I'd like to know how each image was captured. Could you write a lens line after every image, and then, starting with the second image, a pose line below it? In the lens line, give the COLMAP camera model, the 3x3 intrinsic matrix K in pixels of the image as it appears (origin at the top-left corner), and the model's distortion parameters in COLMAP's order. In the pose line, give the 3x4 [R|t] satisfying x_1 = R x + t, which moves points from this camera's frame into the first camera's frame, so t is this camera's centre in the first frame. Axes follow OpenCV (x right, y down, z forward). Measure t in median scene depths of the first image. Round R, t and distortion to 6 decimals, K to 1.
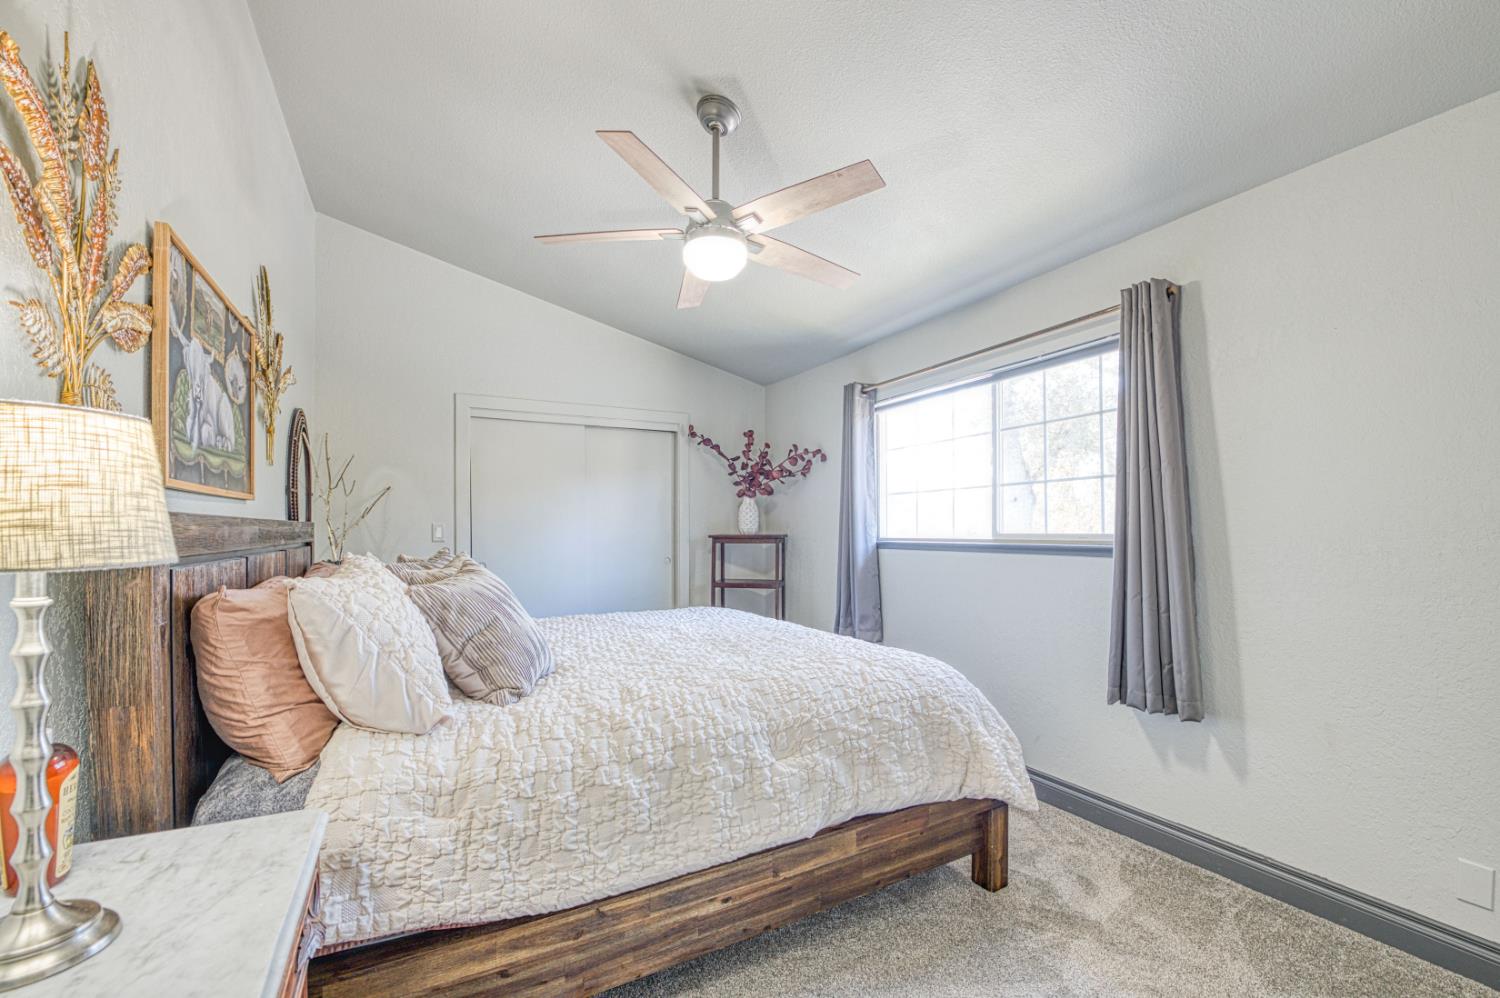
lens RADIAL K [[597.6, 0, 757.3], [0, 597.6, 526.6], [0, 0, 1]] dist [-0.020797, -0.000408]
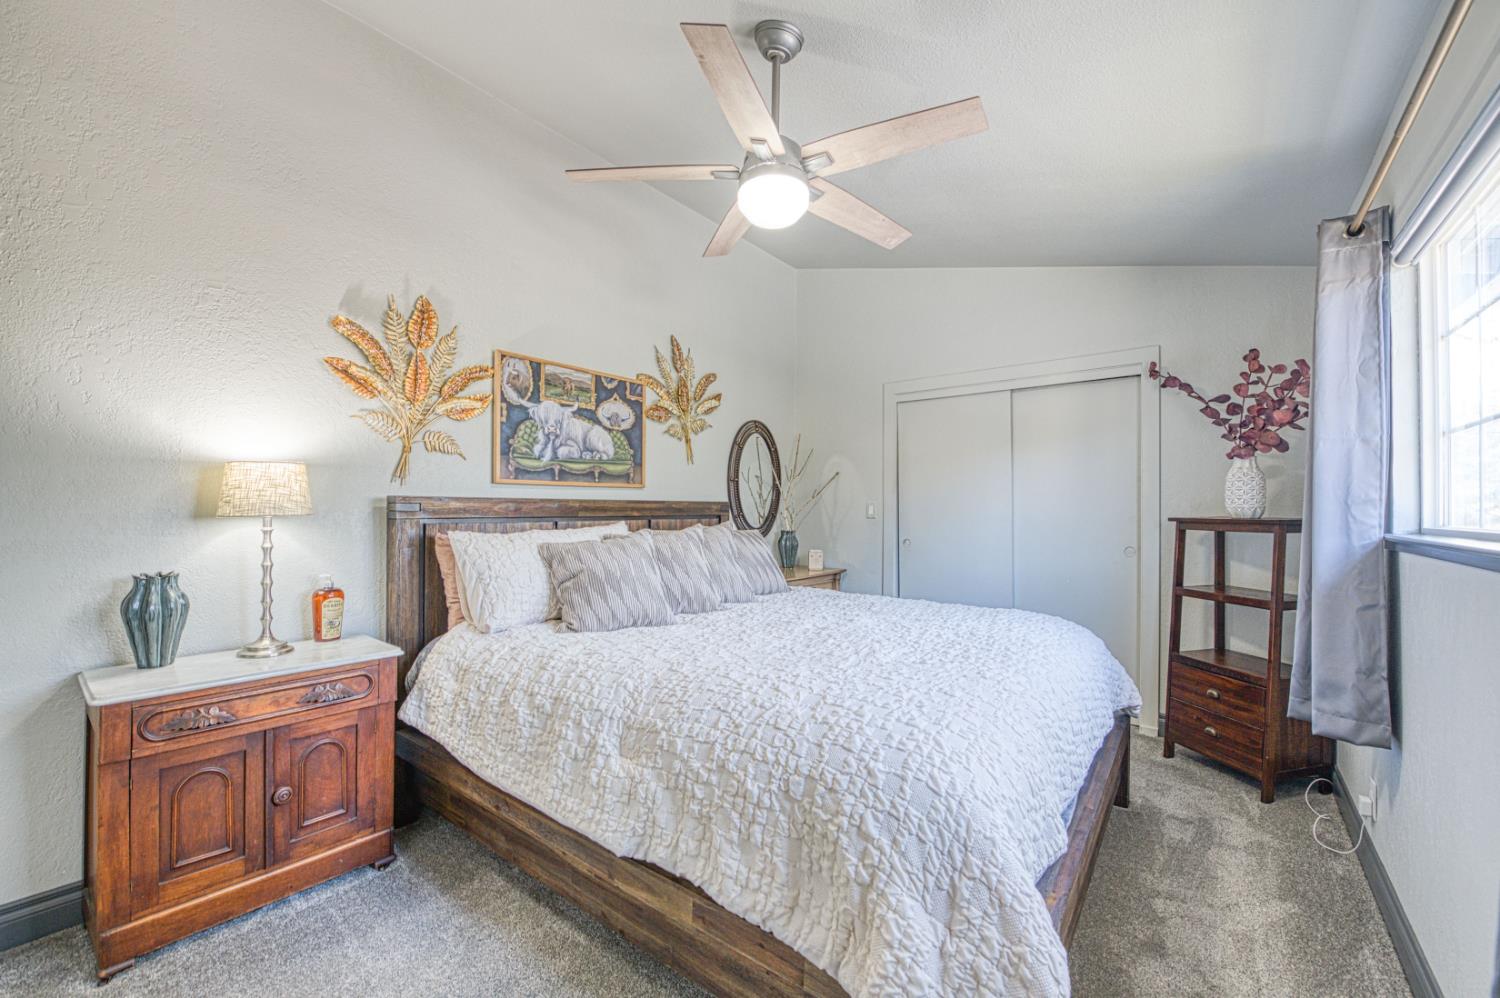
lens RADIAL K [[593.0, 0, 752.5], [0, 593.0, 502.3], [0, 0, 1]] dist [-0.026307, -0.000353]
pose [[0.402967, -0.006147, -0.915194, 0.806918], [-0.001581, 0.999971, -0.007413, 0.005885], [0.915213, 0.004434, 0.402945, 0.694456]]
